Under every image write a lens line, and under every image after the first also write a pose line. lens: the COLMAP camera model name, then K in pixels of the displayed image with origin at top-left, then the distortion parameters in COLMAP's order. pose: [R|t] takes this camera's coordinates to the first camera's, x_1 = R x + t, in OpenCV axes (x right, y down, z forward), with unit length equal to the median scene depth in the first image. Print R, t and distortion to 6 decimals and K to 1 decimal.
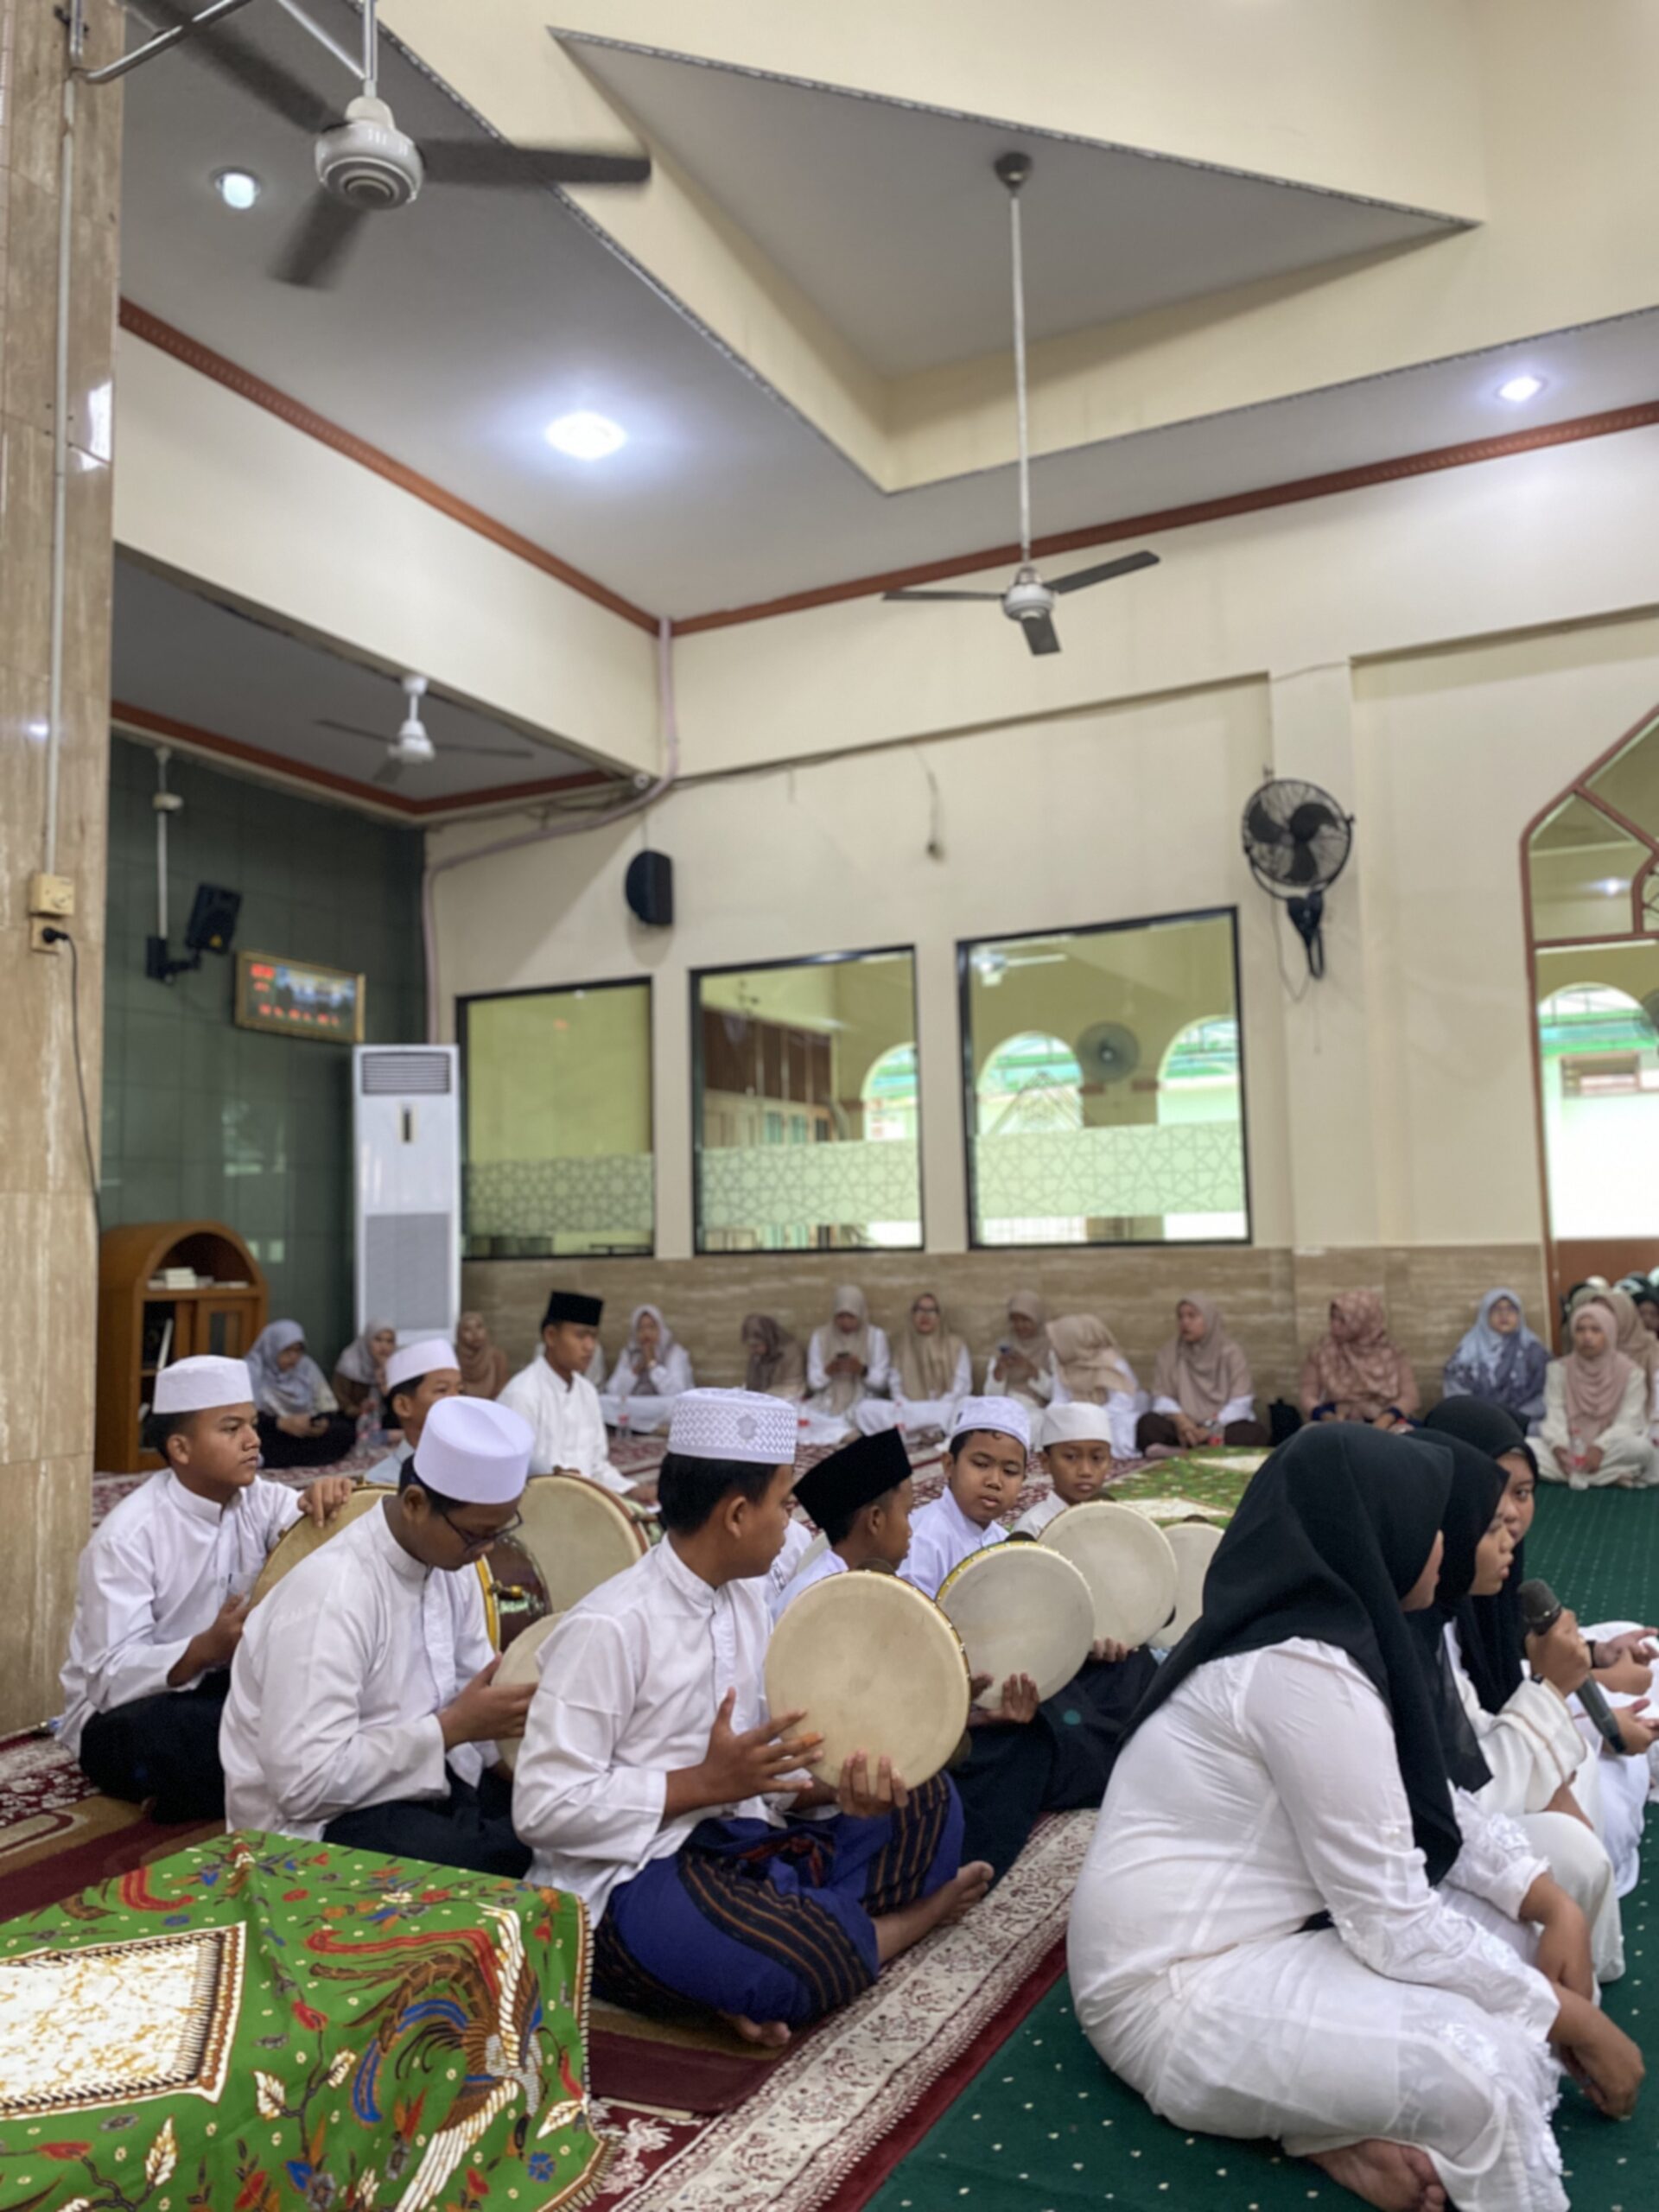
lens RADIAL K [[1713.2, 0, 821.1], [0, 1713.2, 1086.1], [0, 0, 1]] dist [0.024951, -0.004454]
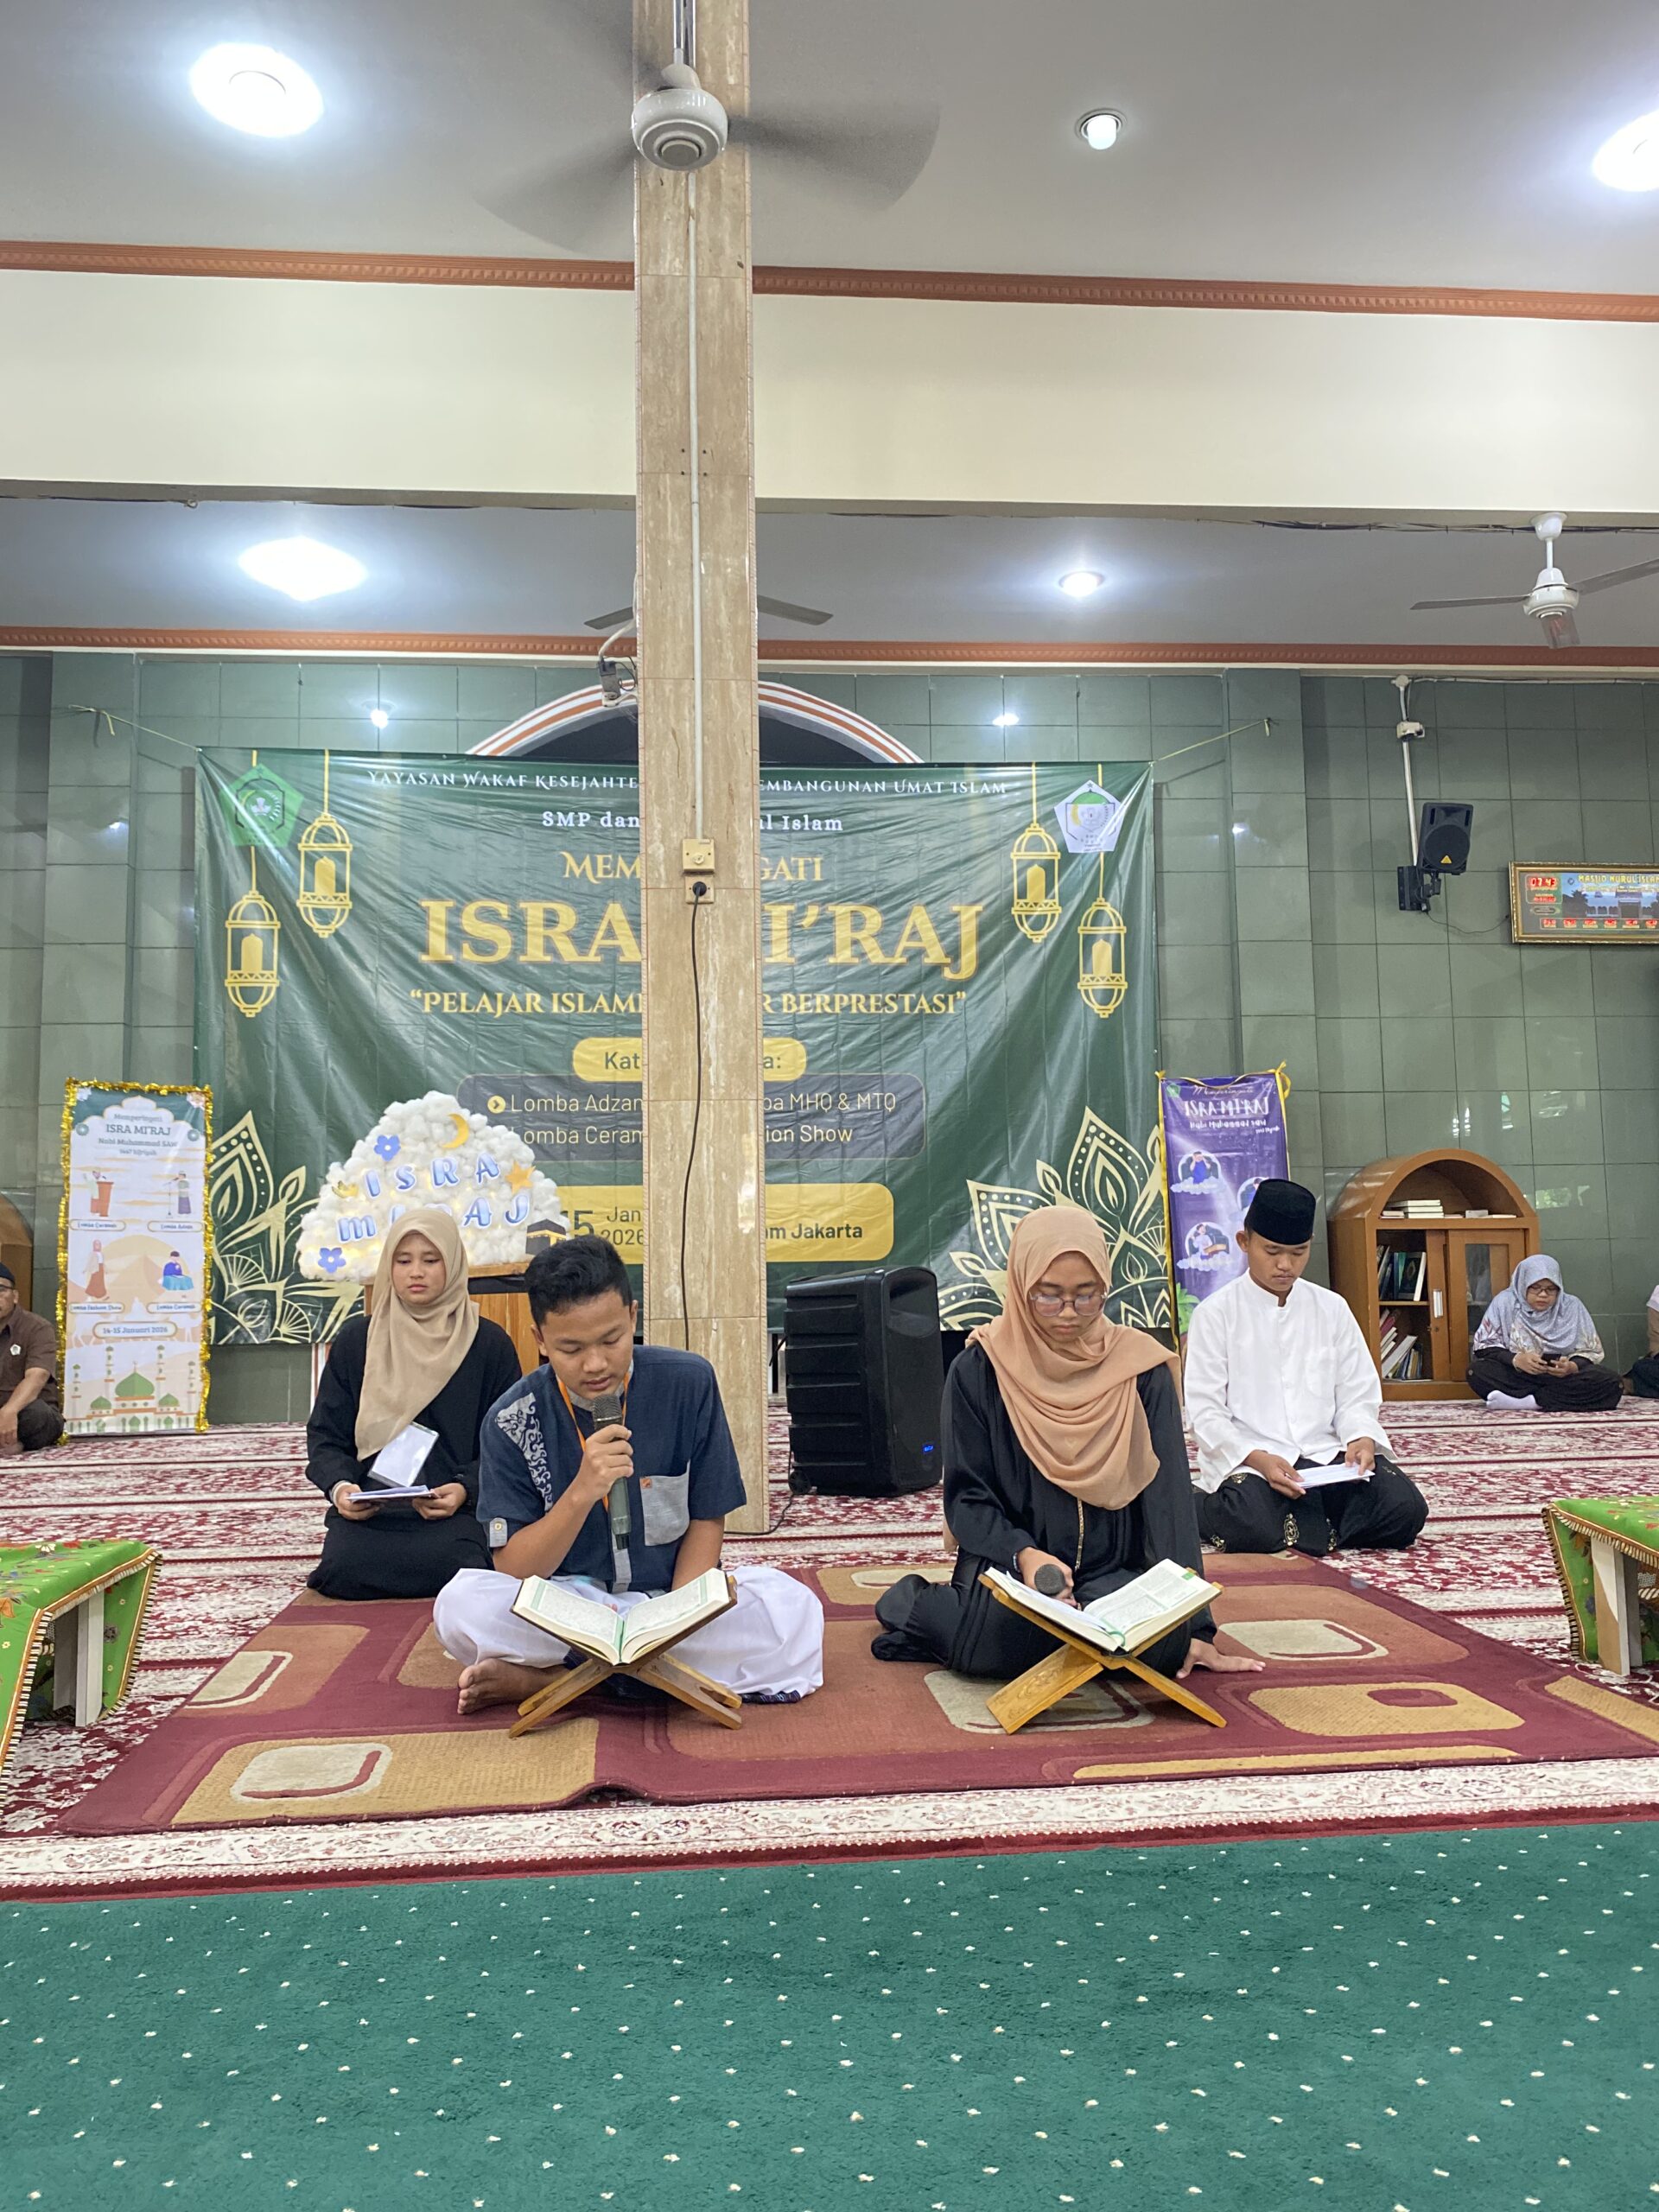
lens RADIAL K [[1694.5, 0, 859.6], [0, 1694.5, 1096.6], [0, 0, 1]] dist [0.154437, -0.411916]
pose [[0.551376, -0.076364, -0.830755, 0.236928], [0.097127, 0.994906, -0.026990, 0.039857], [0.828584, -0.065807, 0.555984, 0.163993]]
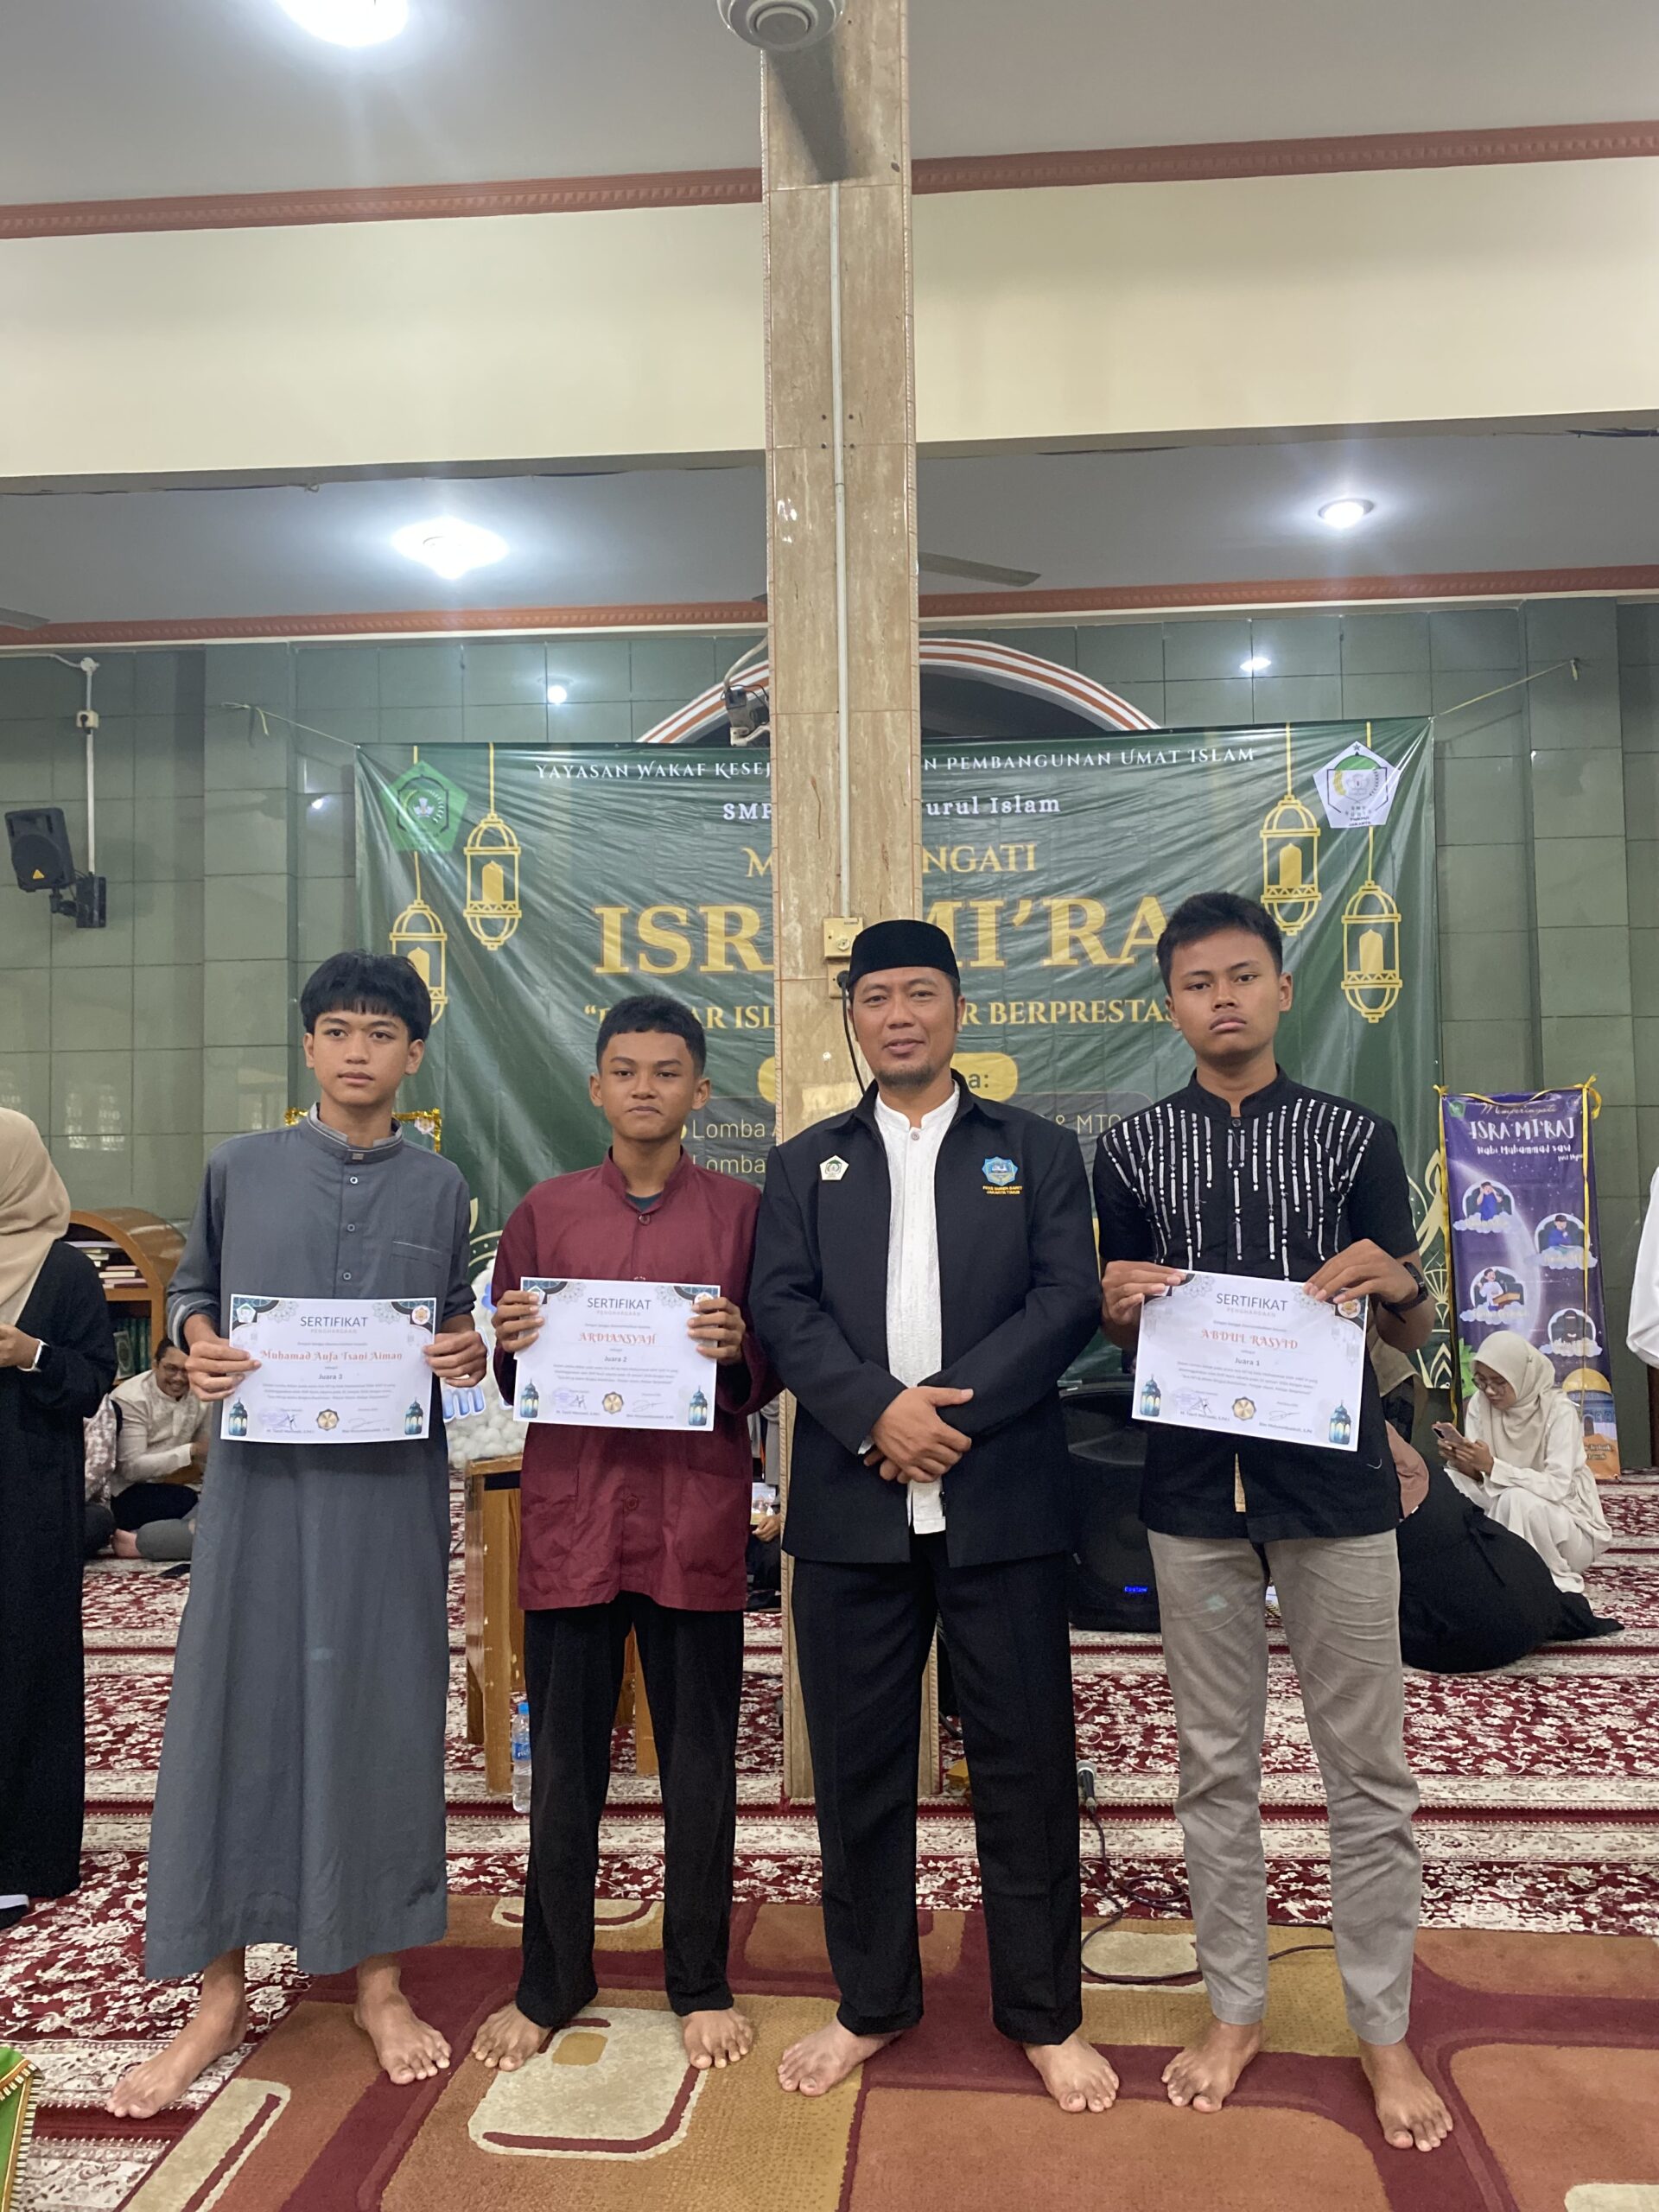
lens RADIAL K [[1693.2, 0, 853.7], [0, 1693.2, 1104.3], [0, 0, 1]] dist [0.156649, -0.403291]
pose [[0.421132, -0.027527, -0.906582, 0.164343], [0.104064, 0.994405, 0.018147, -0.014087], [0.901010, -0.101985, 0.421640, 0.234290]]
